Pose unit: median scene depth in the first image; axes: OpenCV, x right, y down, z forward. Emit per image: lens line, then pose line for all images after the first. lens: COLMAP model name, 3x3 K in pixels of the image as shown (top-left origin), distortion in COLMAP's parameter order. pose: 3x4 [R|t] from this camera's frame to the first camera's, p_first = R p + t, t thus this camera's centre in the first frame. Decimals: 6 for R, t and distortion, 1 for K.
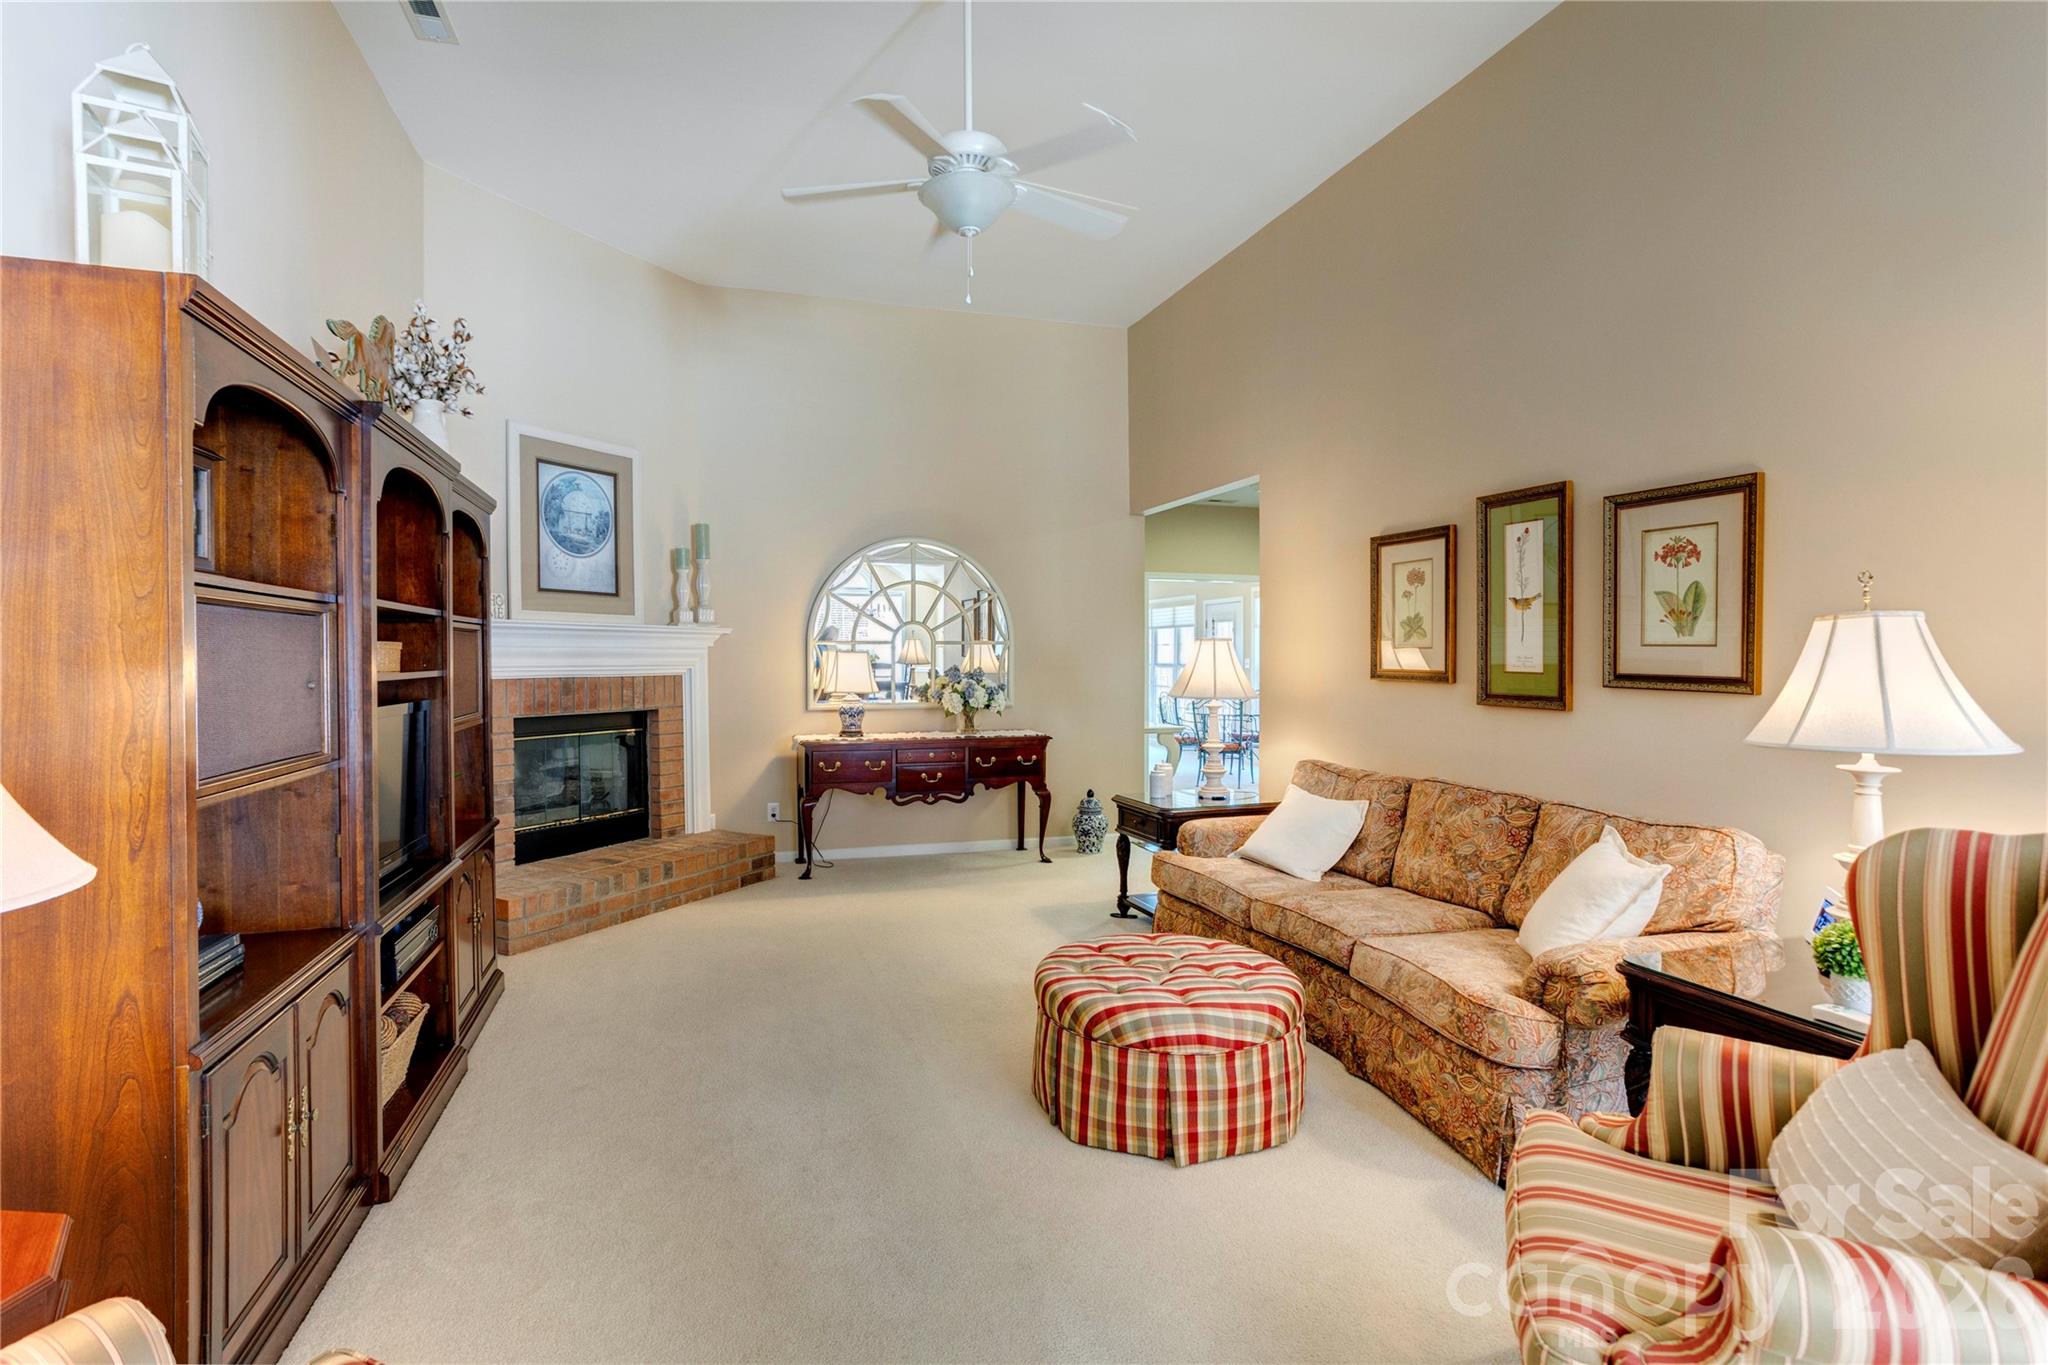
lens RADIAL K [[994.5, 0, 989.2], [0, 994.5, 669.3], [0, 0, 1]] dist [-0.023751, 0.003935]
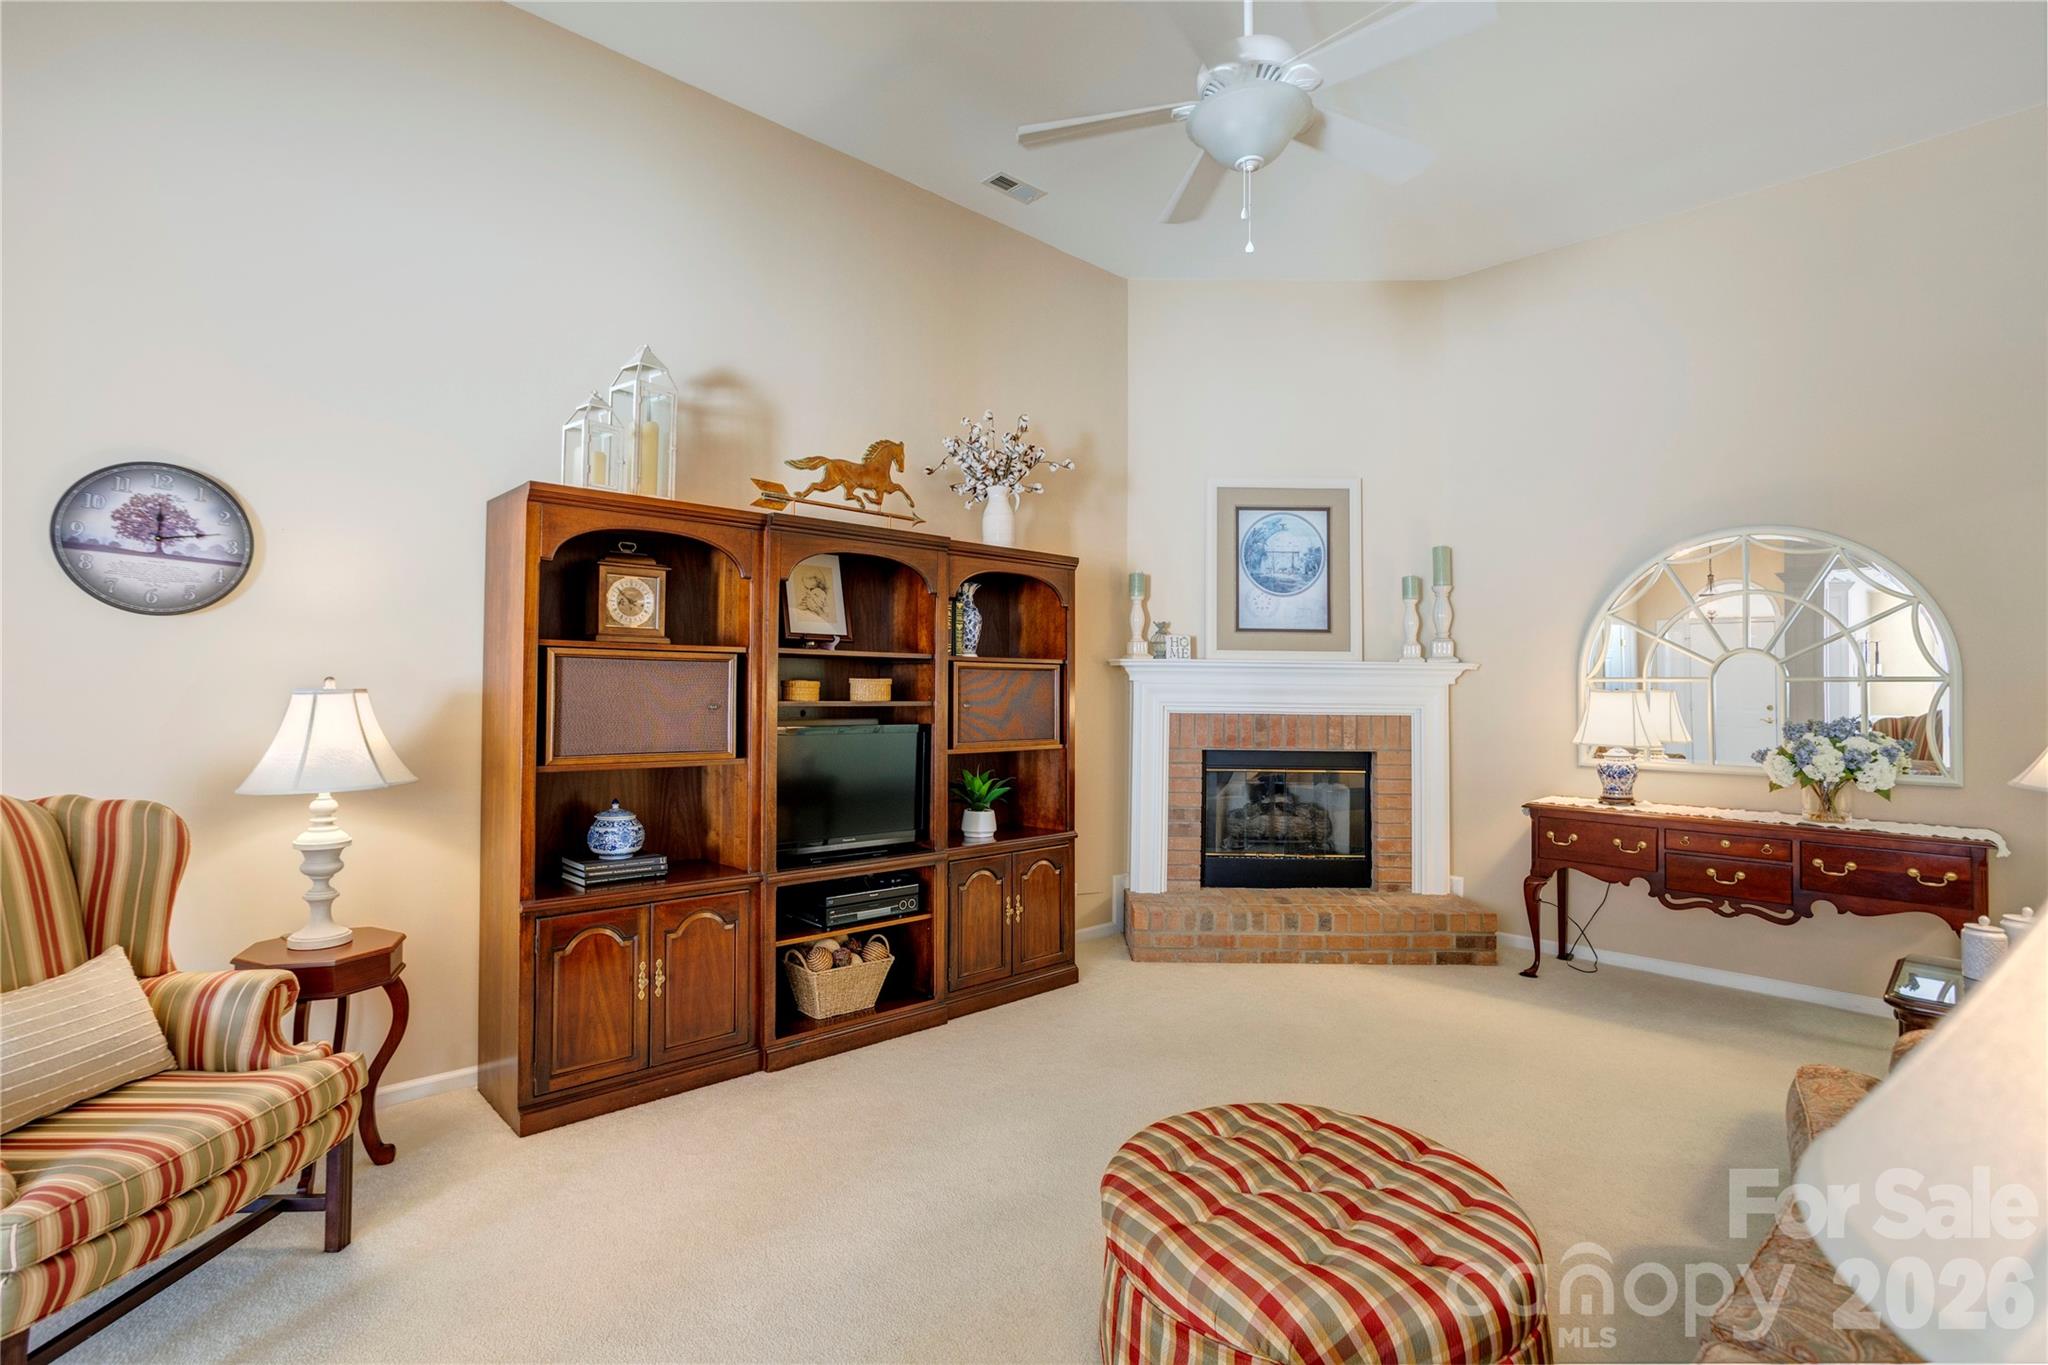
lens RADIAL K [[994.5, 0, 1015.6], [0, 994.5, 677.8], [0, 0, 1]] dist [-0.023751, 0.003935]
pose [[0.452758, -0.005081, -0.891619, 0.355541], [-0.021724, 0.999624, -0.016728, -0.006218], [0.891369, 0.026943, 0.452478, 0.285881]]
